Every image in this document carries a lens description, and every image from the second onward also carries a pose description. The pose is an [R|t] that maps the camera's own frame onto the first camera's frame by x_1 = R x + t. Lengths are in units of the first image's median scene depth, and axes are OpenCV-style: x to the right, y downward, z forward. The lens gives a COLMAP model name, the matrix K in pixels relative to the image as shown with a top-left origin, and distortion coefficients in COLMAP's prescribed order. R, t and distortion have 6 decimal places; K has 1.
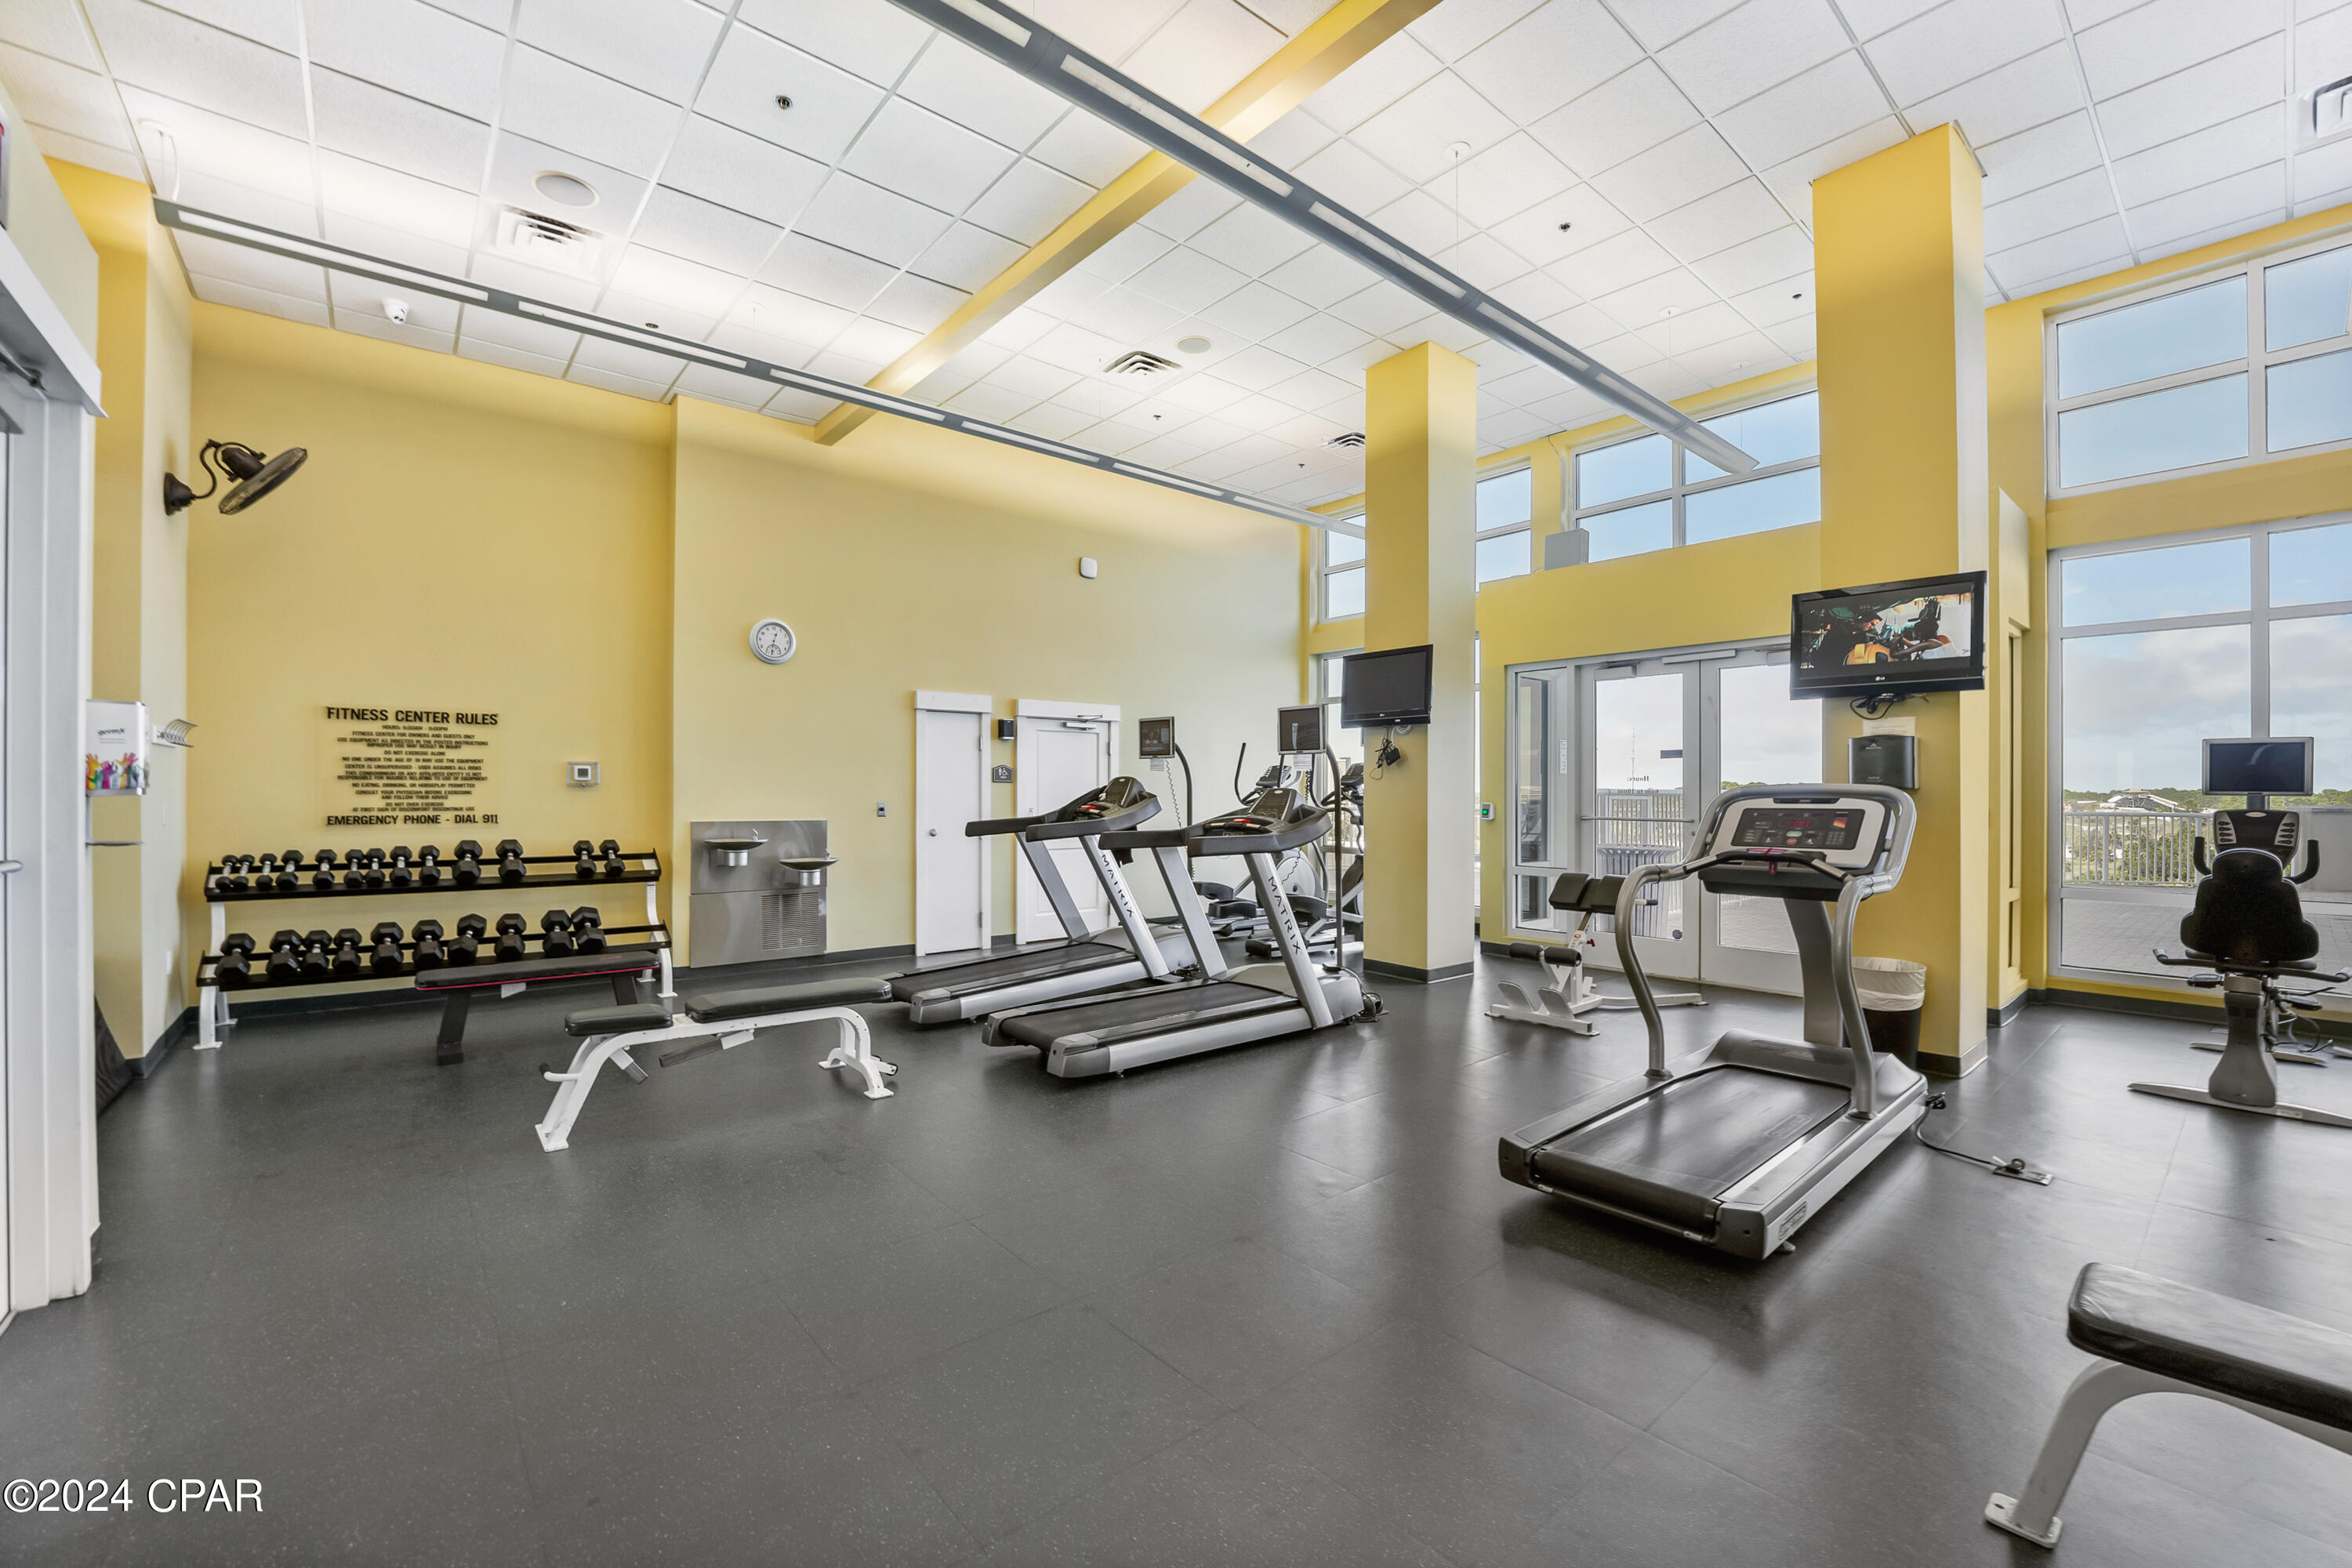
lens RADIAL K [[965.6, 0, 1179.8], [0, 965.6, 787.0], [0, 0, 1]] dist [-0.022850, 0.000232]
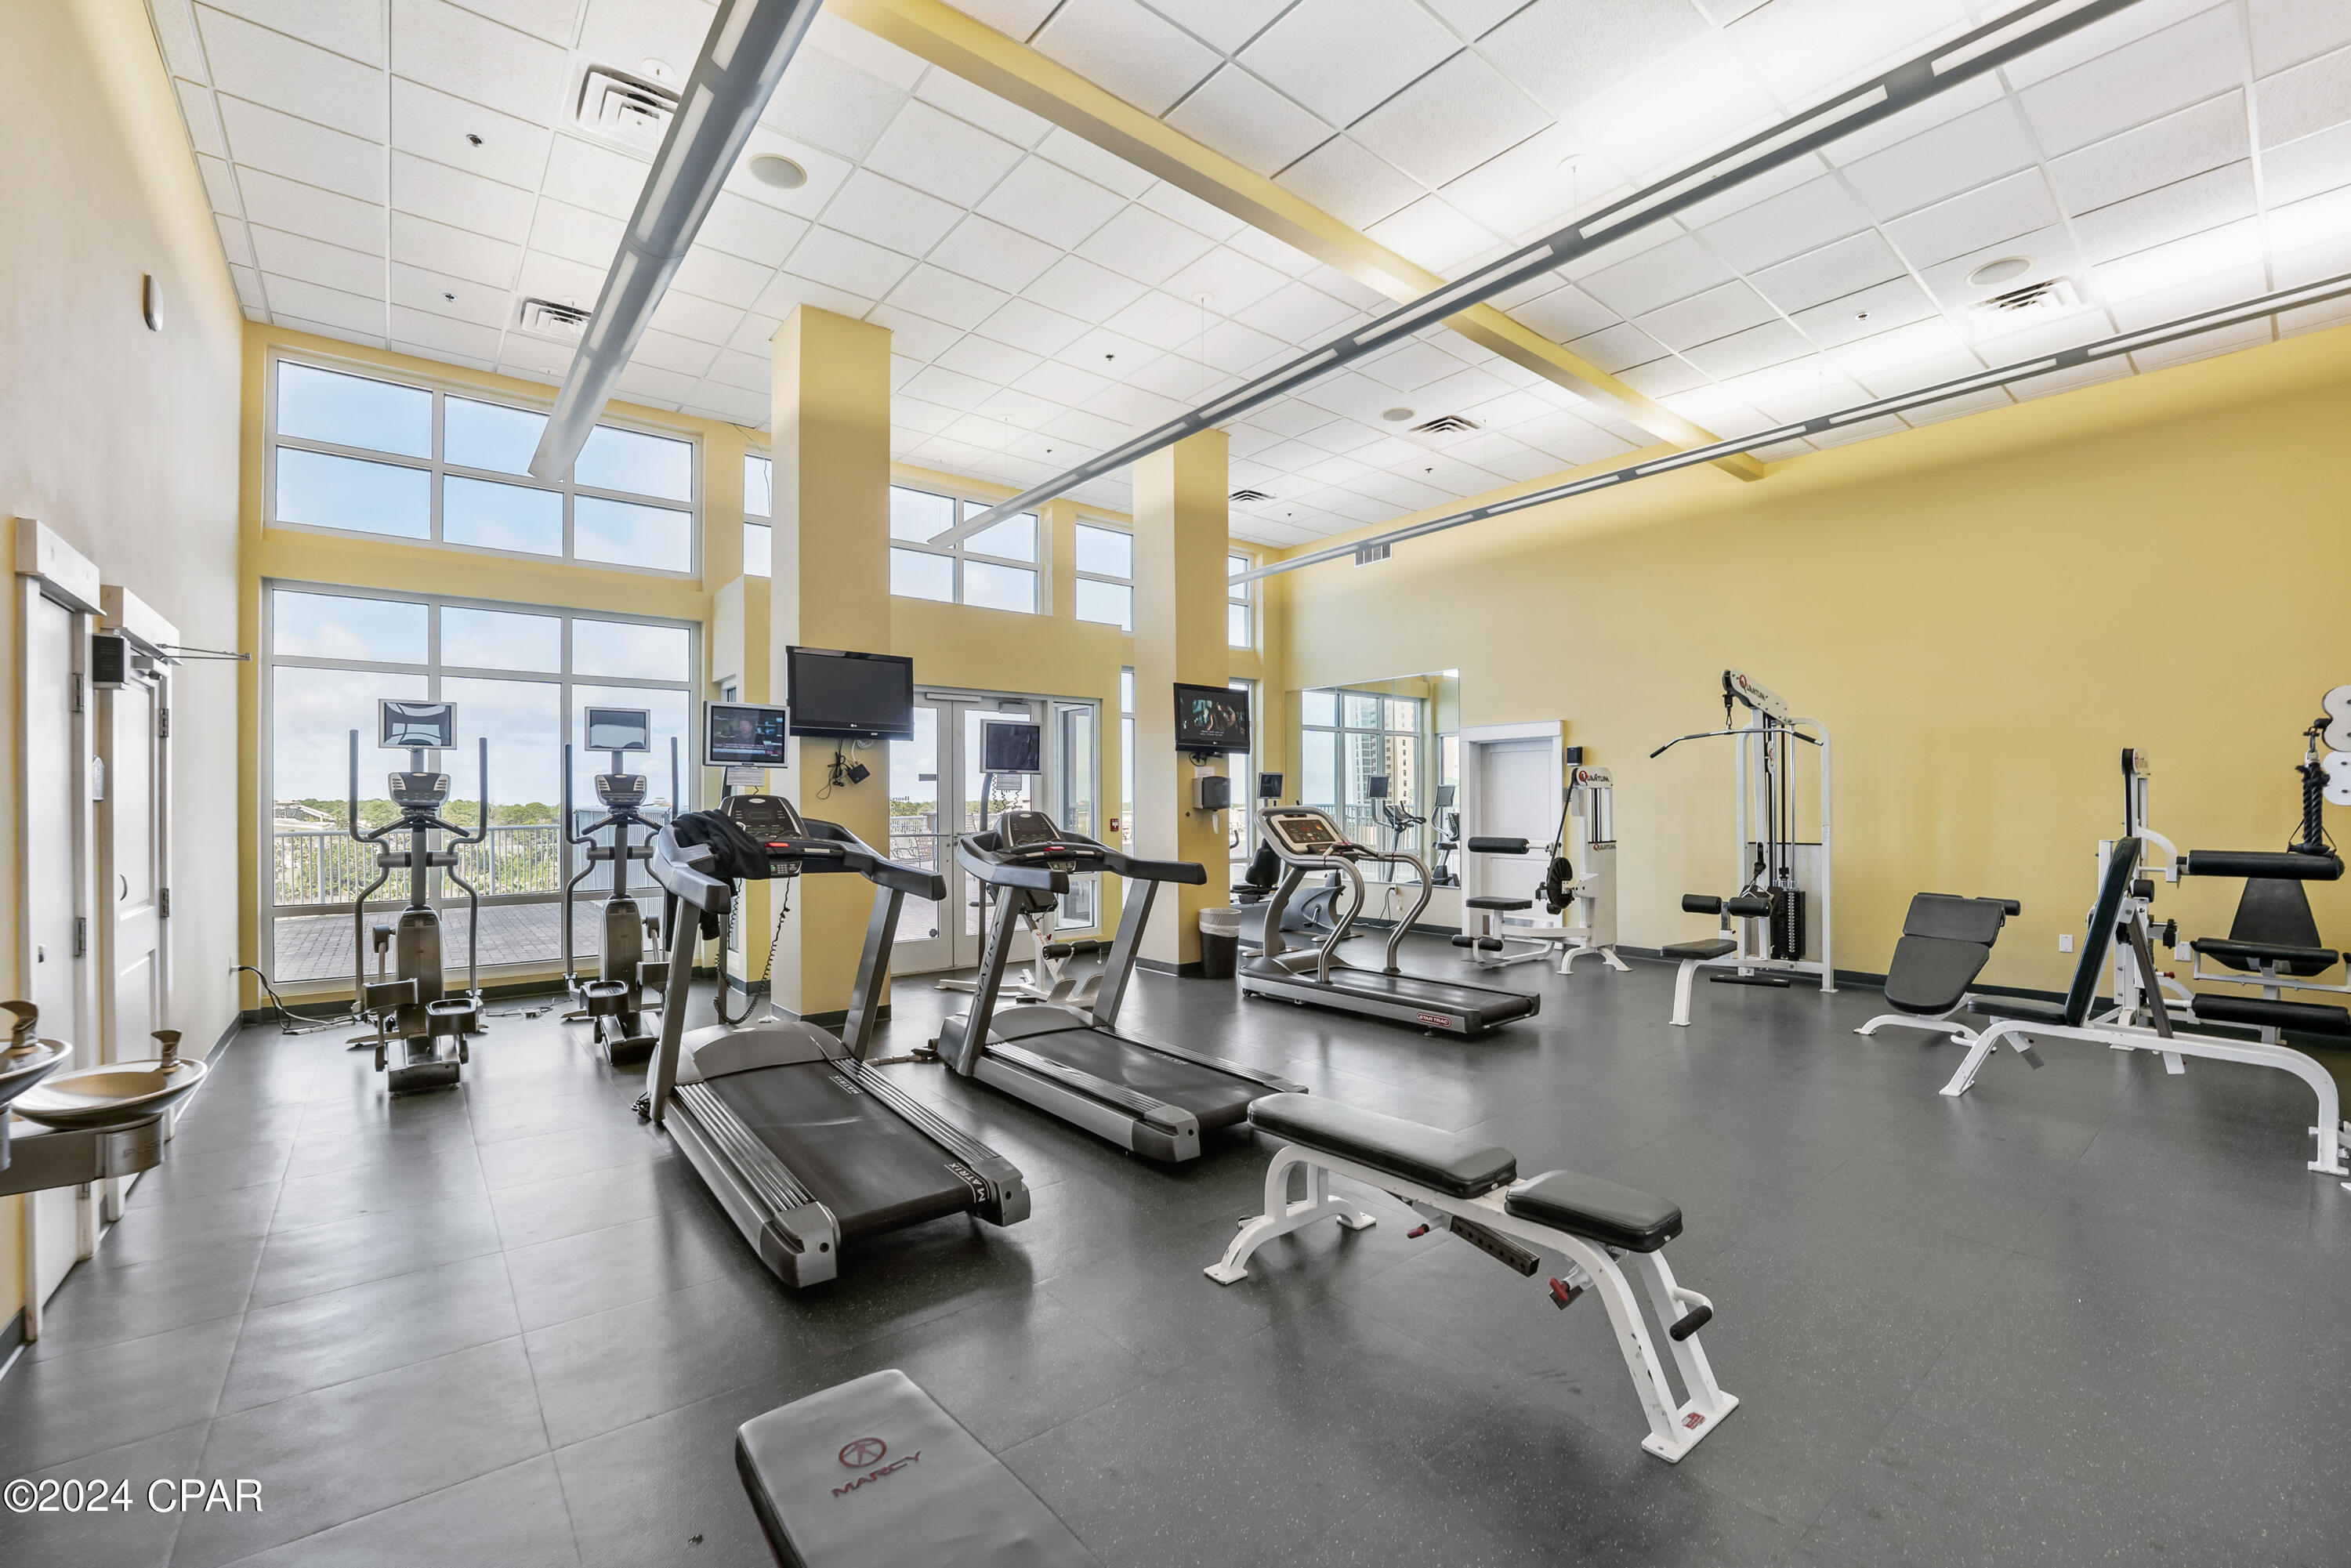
lens RADIAL K [[965.1, 0, 1176.3], [0, 965.1, 786.5], [0, 0, 1]] dist [-0.022850, 0.000232]
pose [[0.022867, 0.007412, 0.999711, -0.633367], [0.005083, 0.999959, -0.007530, -0.012252], [-0.999726, 0.005254, 0.022828, 0.680531]]
